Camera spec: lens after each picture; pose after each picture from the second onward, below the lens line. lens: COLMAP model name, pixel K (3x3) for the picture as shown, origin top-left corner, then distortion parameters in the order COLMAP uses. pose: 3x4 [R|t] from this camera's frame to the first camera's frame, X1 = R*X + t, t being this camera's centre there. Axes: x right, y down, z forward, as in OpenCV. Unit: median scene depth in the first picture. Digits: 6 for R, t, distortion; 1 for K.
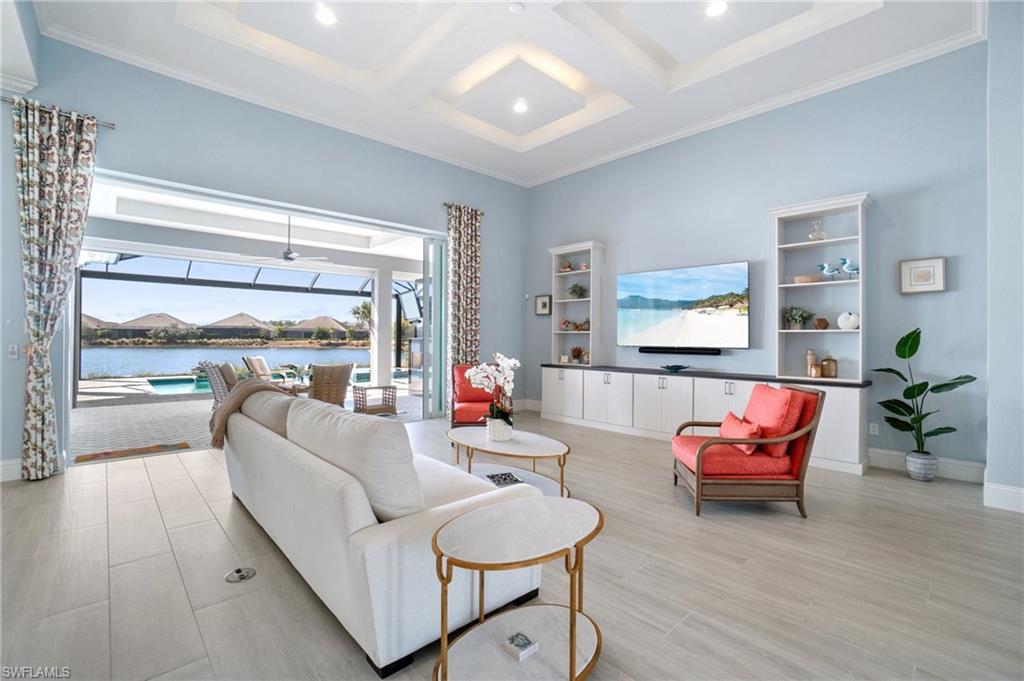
lens RADIAL K [[454.9, 0, 501.3], [0, 454.9, 336.0], [0, 0, 1]] dist [-0.018246, 0.000249]
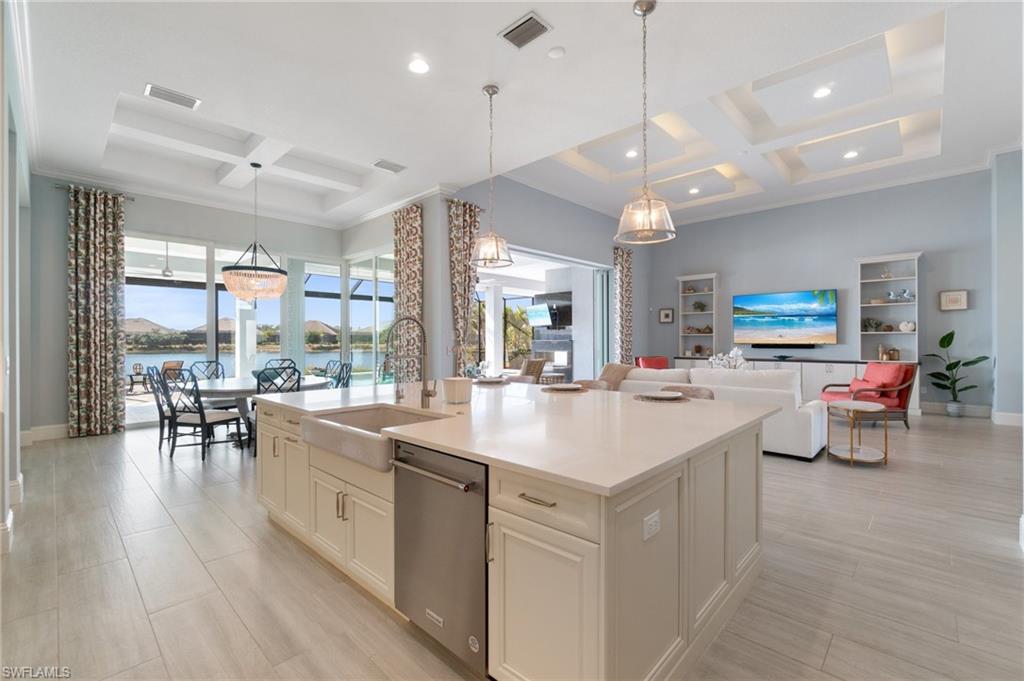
lens RADIAL K [[438.1, 0, 503.2], [0, 438.1, 341.4], [0, 0, 1]] dist [0.001806, -0.000335]
pose [[0.999104, -0.008664, 0.041416, -0.784658], [0.008387, 0.999941, 0.006836, -0.001952], [-0.041473, -0.006483, 0.999119, -0.561612]]
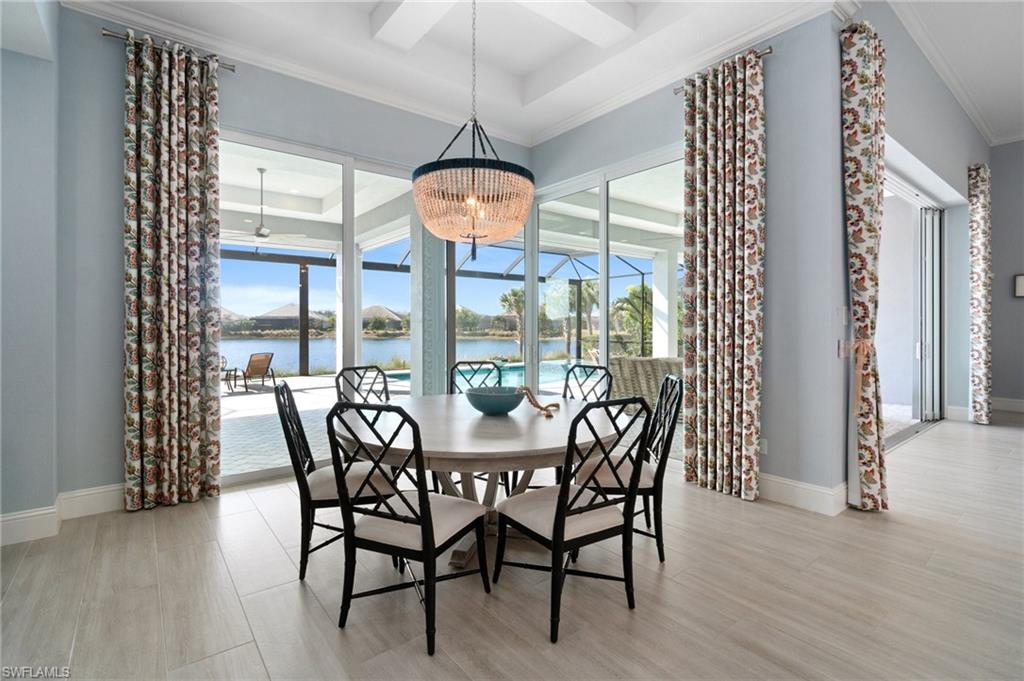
lens RADIAL K [[480.7, 0, 511.8], [0, 480.7, 327.7], [0, 0, 1]] dist [-0.000965, -0.000078]
pose [[0.995581, -0.007652, -0.093591, -1.300966], [0.008216, 0.999950, 0.005644, -0.004242], [0.093543, -0.006388, 0.995595, 0.047429]]
